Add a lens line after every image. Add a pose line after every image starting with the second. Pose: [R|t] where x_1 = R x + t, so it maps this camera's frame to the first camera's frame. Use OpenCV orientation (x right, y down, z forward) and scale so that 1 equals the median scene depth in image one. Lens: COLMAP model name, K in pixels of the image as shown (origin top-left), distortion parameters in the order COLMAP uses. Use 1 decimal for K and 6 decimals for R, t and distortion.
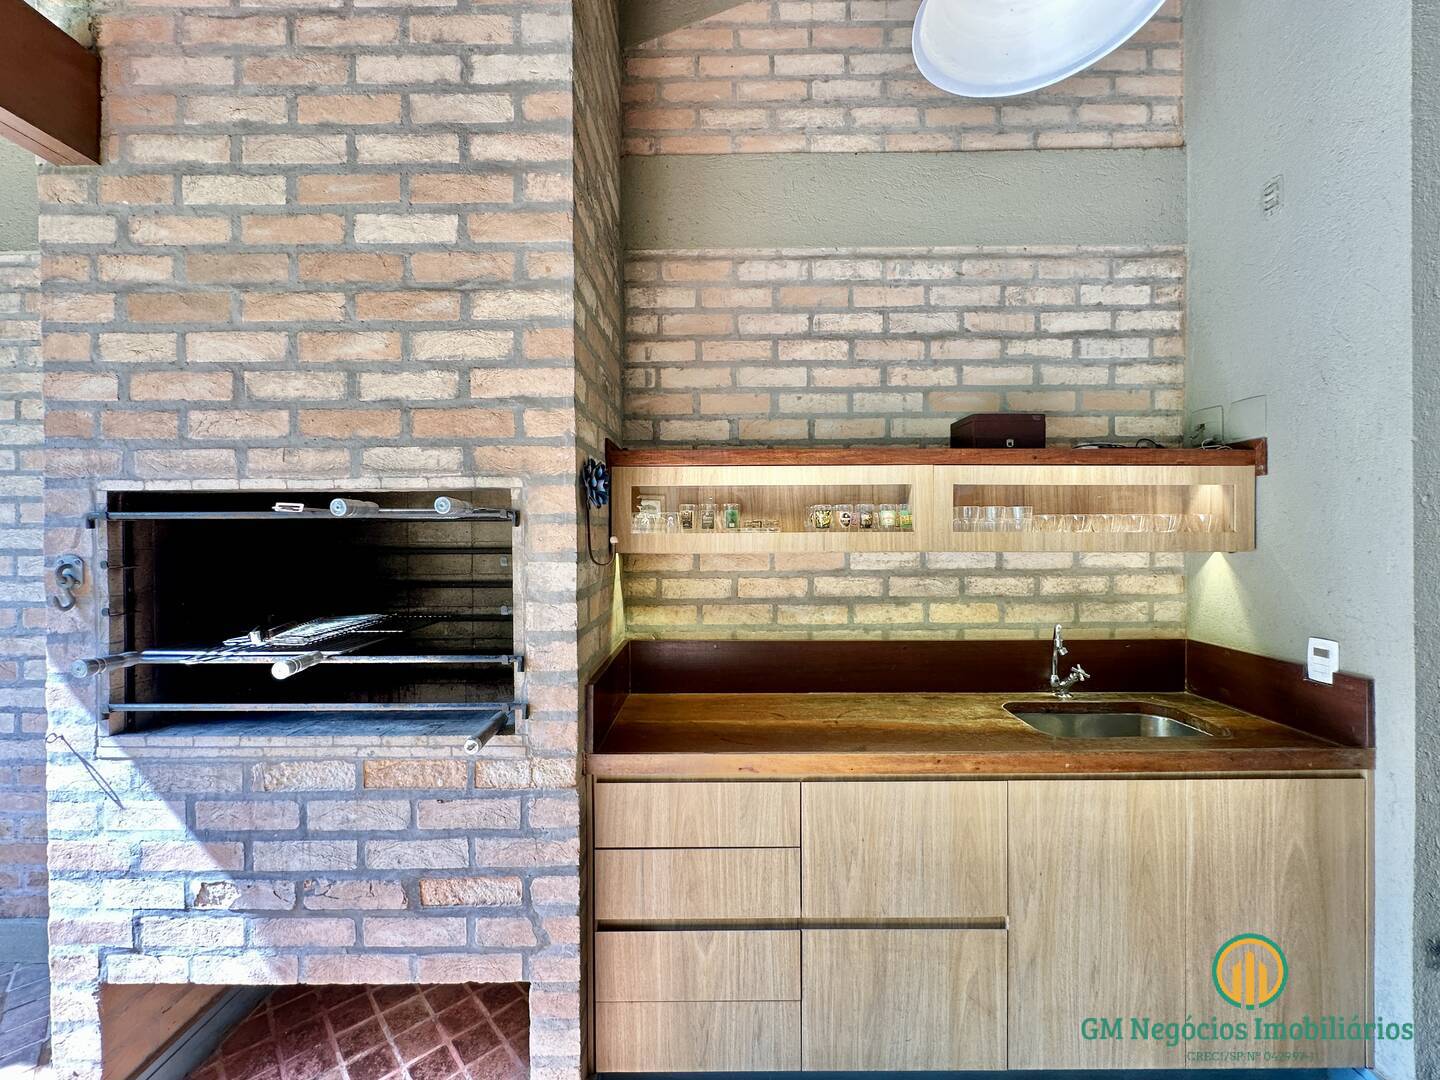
lens RADIAL K [[575.4, 0, 714.7], [0, 575.4, 533.8], [0, 0, 1]] dist [-0.006683, 0.001952]
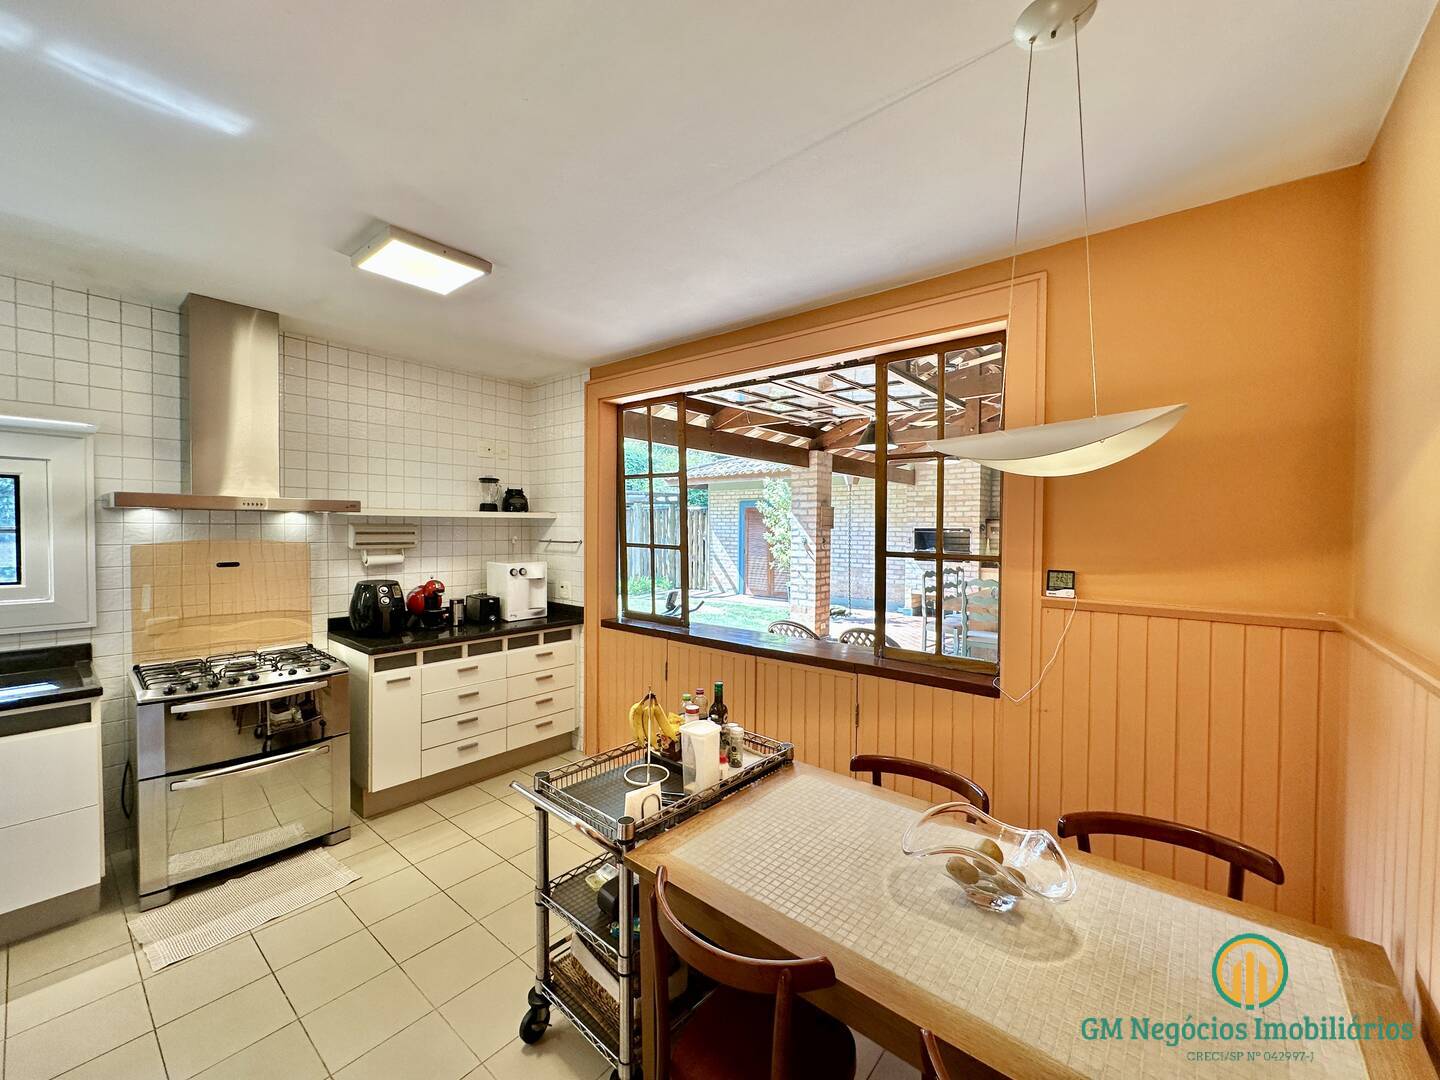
lens RADIAL K [[575.4, 0, 725.9], [0, 575.4, 539.6], [0, 0, 1]] dist [-0.006683, 0.001952]
pose [[0.781151, 0.026980, -0.623759, 1.557276], [-0.017339, 0.999618, 0.021524, -0.037285], [0.624101, -0.005998, 0.781321, -5.809747]]
